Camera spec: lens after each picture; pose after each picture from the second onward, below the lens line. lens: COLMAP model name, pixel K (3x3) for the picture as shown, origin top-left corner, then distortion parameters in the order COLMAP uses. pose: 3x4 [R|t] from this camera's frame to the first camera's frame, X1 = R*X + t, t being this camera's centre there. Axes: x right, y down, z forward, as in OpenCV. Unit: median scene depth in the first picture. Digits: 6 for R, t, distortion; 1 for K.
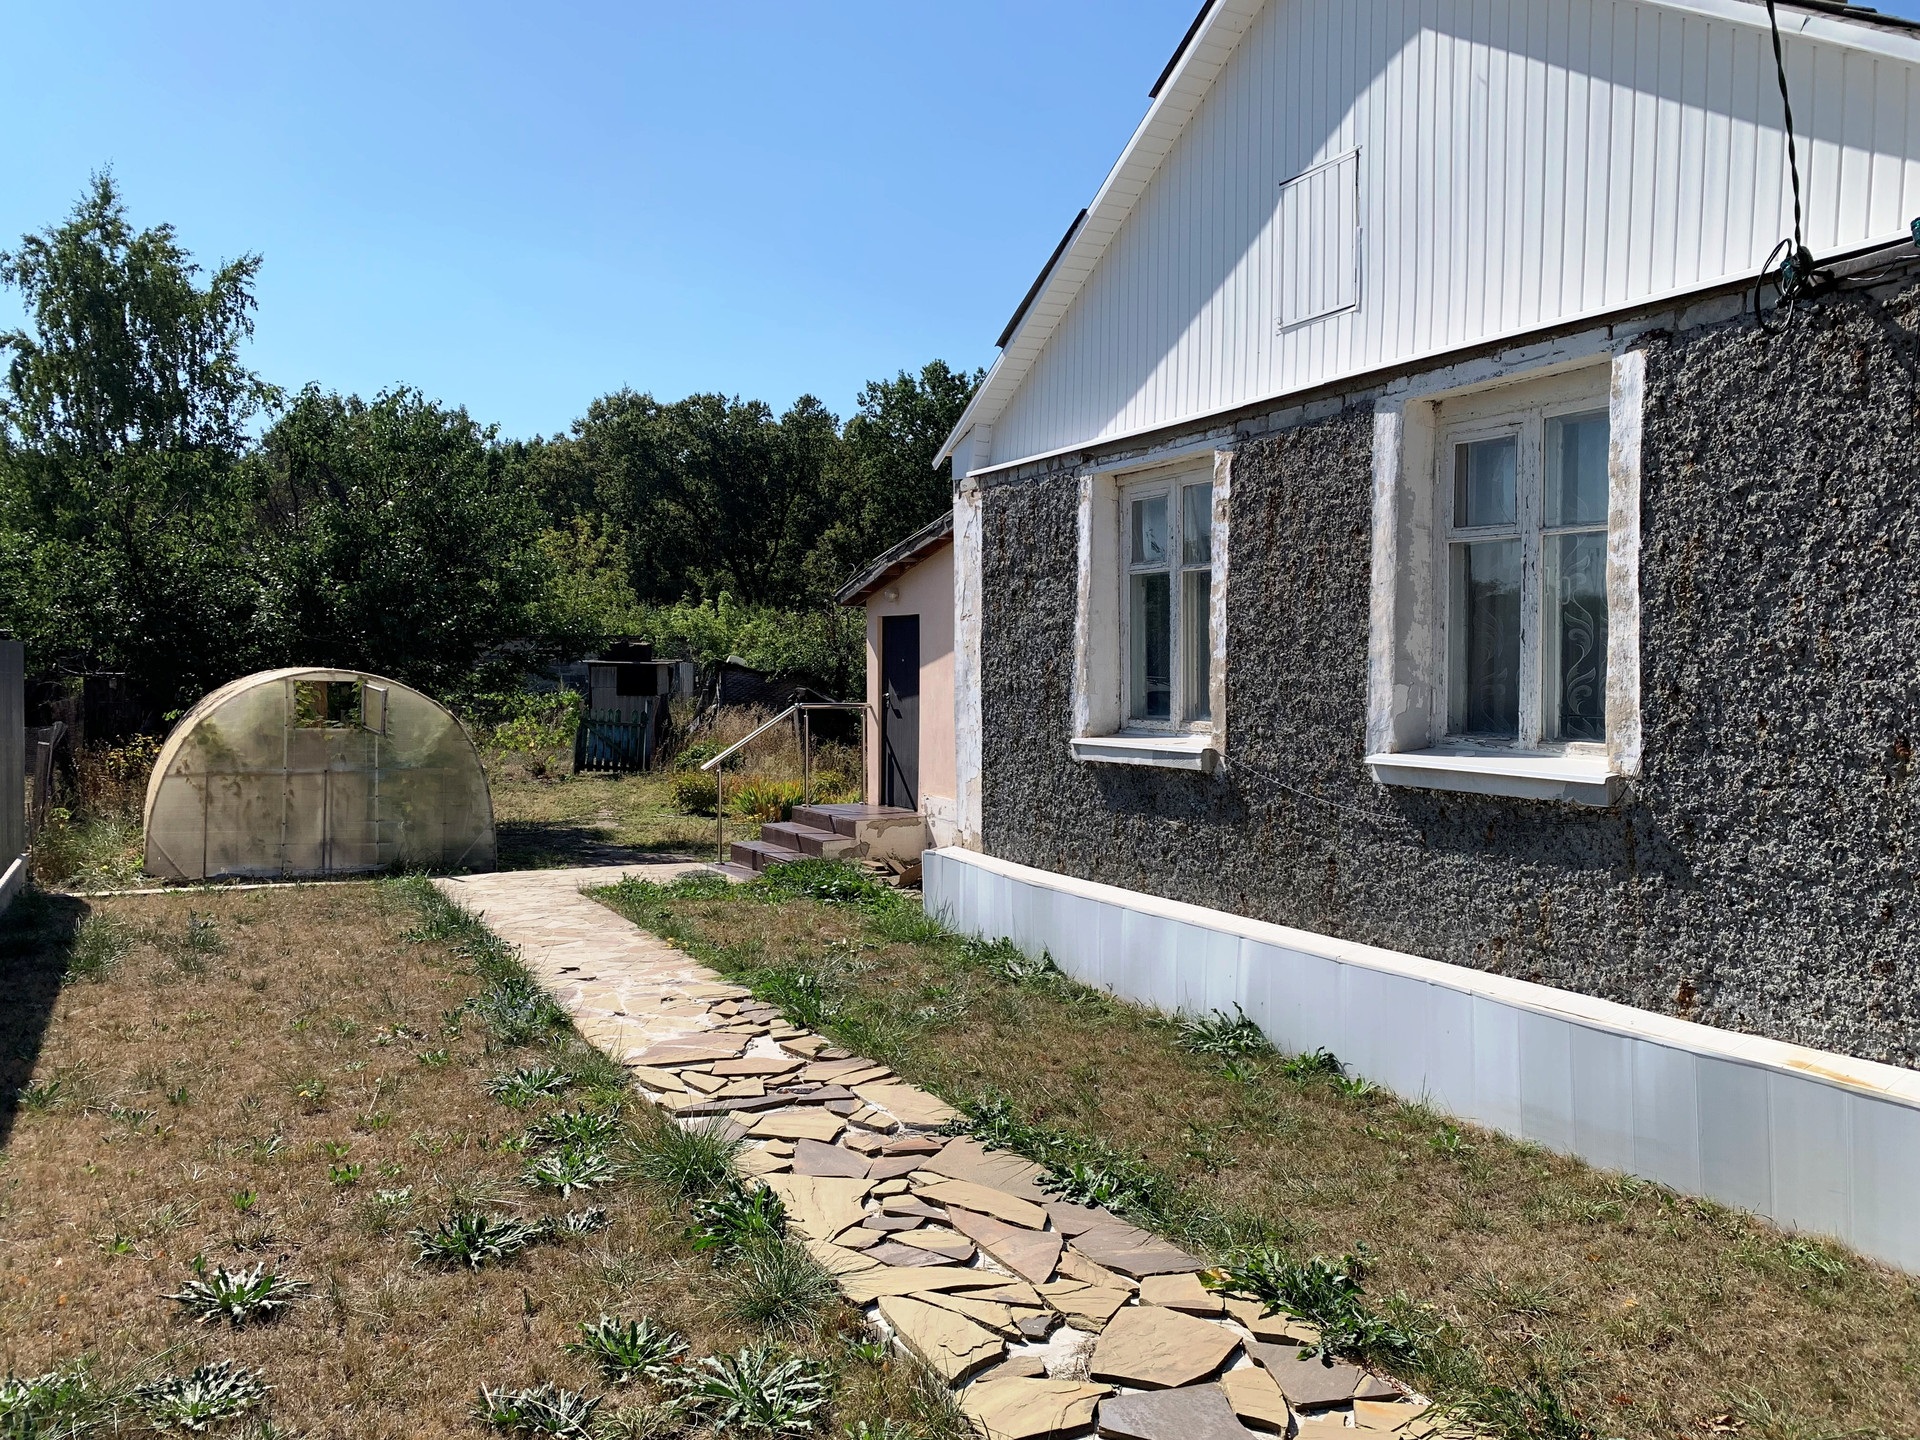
lens RADIAL K [[1412.4, 0, 960.0], [0, 1412.4, 720.0], [0, 0, 1]] dist [0.008905, -0.000231]
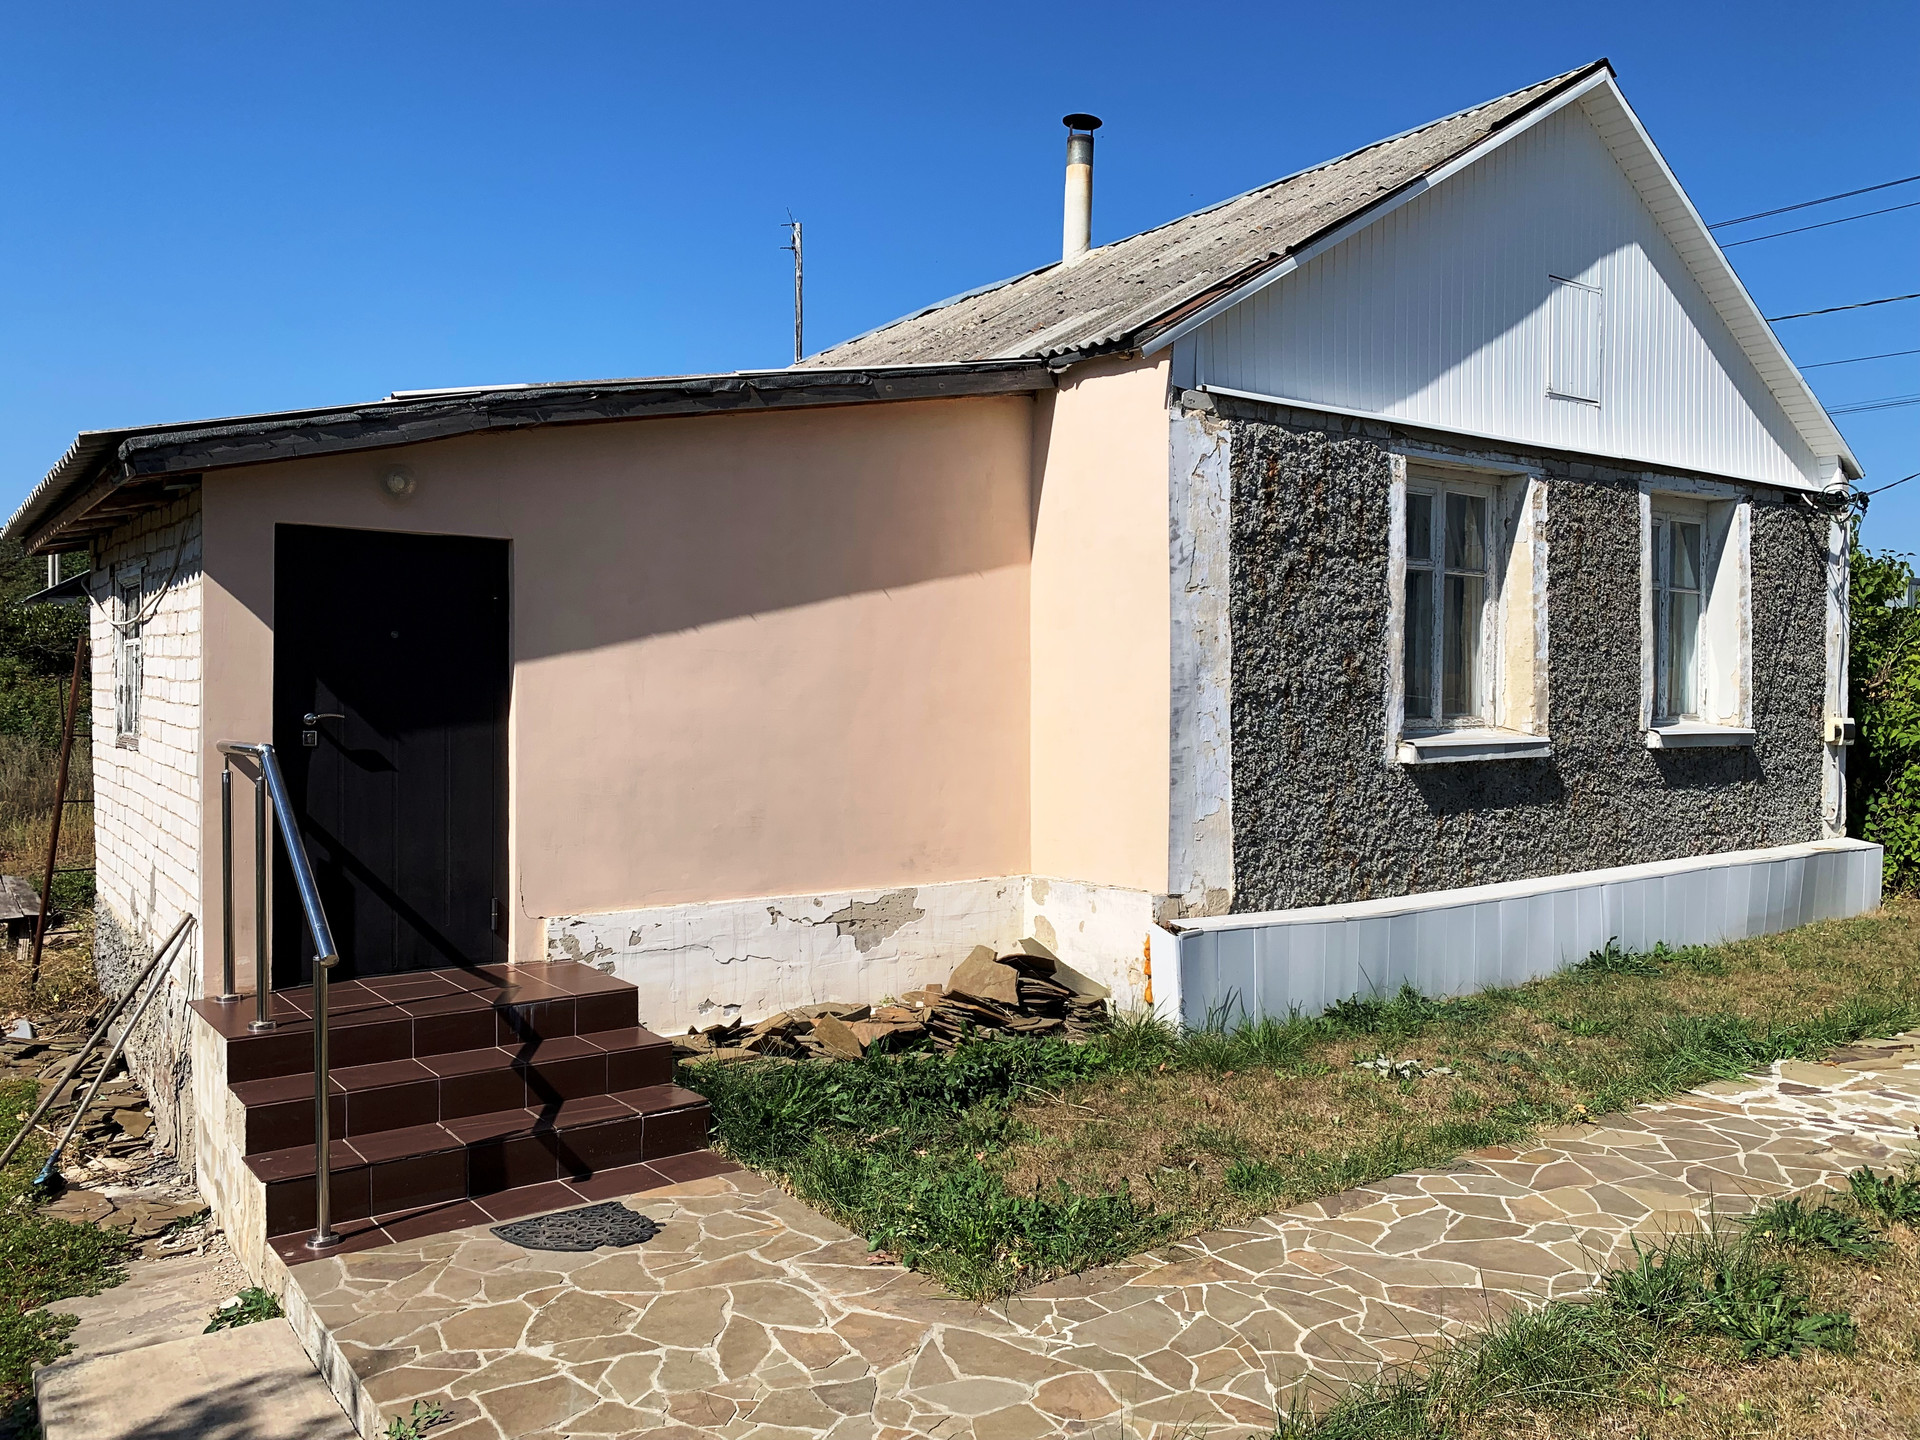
lens RADIAL K [[1412.4, 0, 960.0], [0, 1412.4, 720.0], [0, 0, 1]] dist [0.008905, -0.000231]
pose [[-0.113707, -0.023805, 0.993229, -0.873320], [0.032626, 0.999084, 0.027680, -0.039611], [-0.992979, 0.035553, -0.112826, 1.534410]]
